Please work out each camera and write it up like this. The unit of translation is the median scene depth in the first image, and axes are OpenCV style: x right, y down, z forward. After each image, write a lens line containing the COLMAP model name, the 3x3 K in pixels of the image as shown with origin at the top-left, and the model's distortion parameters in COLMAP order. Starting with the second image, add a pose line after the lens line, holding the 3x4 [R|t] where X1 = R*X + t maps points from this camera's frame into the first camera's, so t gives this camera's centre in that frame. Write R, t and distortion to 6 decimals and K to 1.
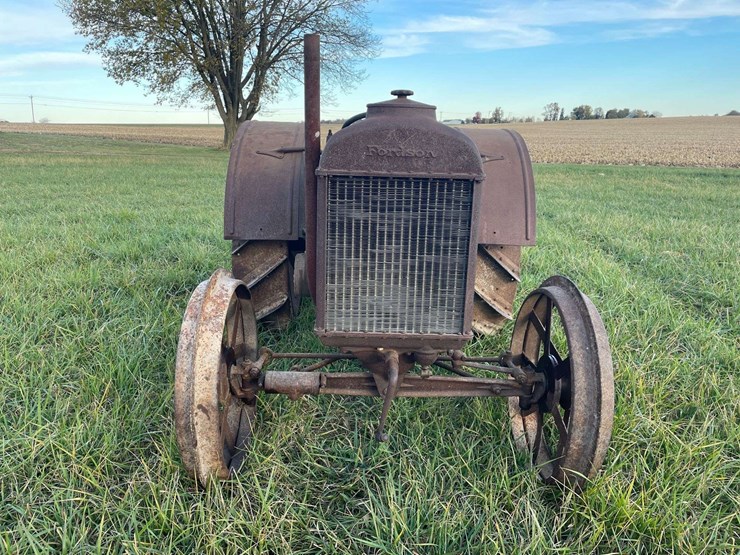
lens RADIAL K [[554.1, 0, 367.6], [0, 554.1, 277.1], [0, 0, 1]] dist [0.084735, -0.111833]
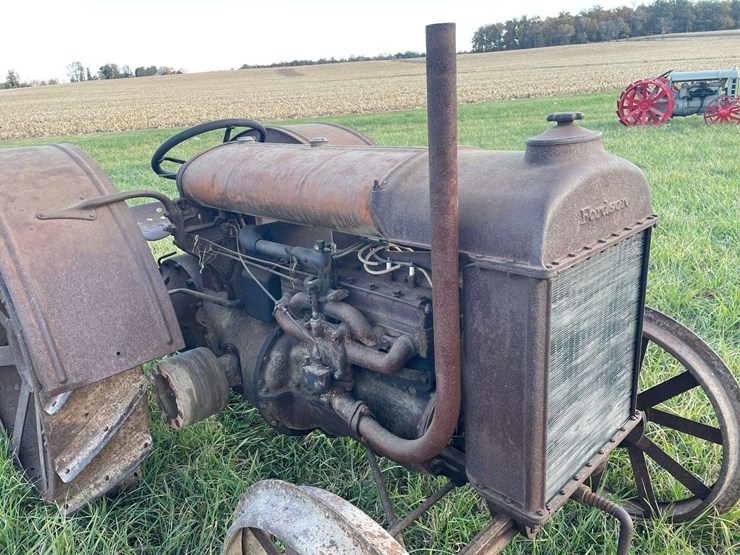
lens RADIAL K [[549.6, 0, 368.9], [0, 549.6, 271.5], [0, 0, 1]] dist [0.087017, -0.108387]
pose [[0.720801, -0.275417, 0.636075, -0.549437], [0.236352, 0.960332, 0.147984, -0.301327], [-0.651601, 0.043670, 0.757304, 0.656815]]
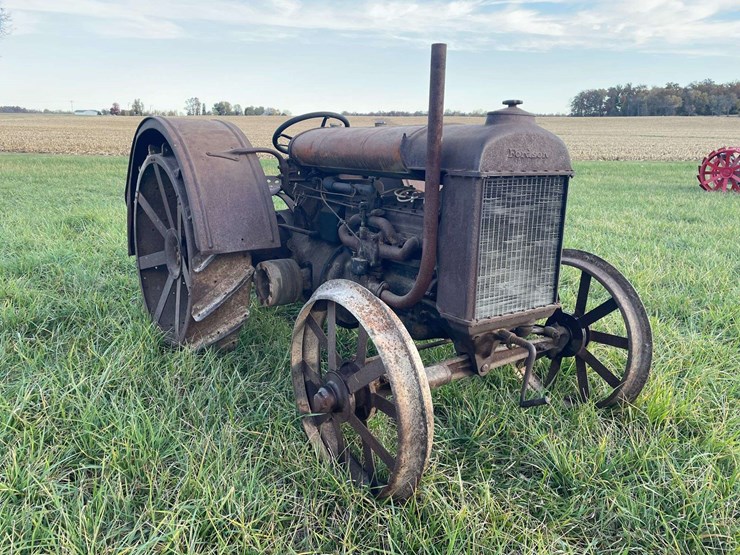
lens RADIAL K [[549.6, 0, 368.9], [0, 549.6, 271.5], [0, 0, 1]] dist [0.087017, -0.108387]
pose [[0.824650, -0.132092, 0.550004, -0.838496], [0.130926, 0.990520, 0.041584, -0.070944], [-0.550283, 0.037718, 0.834126, 0.219205]]
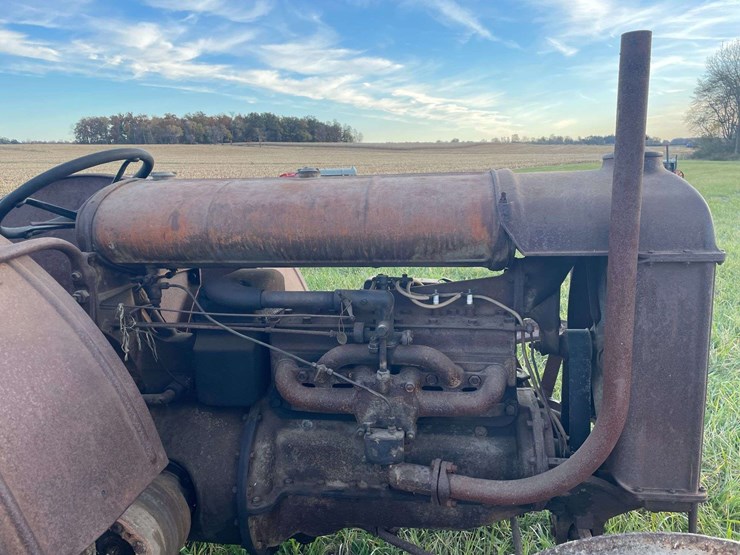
lens RADIAL K [[551.9, 0, 369.6], [0, 551.9, 273.0], [0, 0, 1]] dist [0.089471, -0.115825]
pose [[0.161927, -0.204200, 0.965444, -0.746069], [0.257946, 0.953098, 0.158325, -0.359898], [-0.952493, 0.223396, 0.207005, 1.197599]]
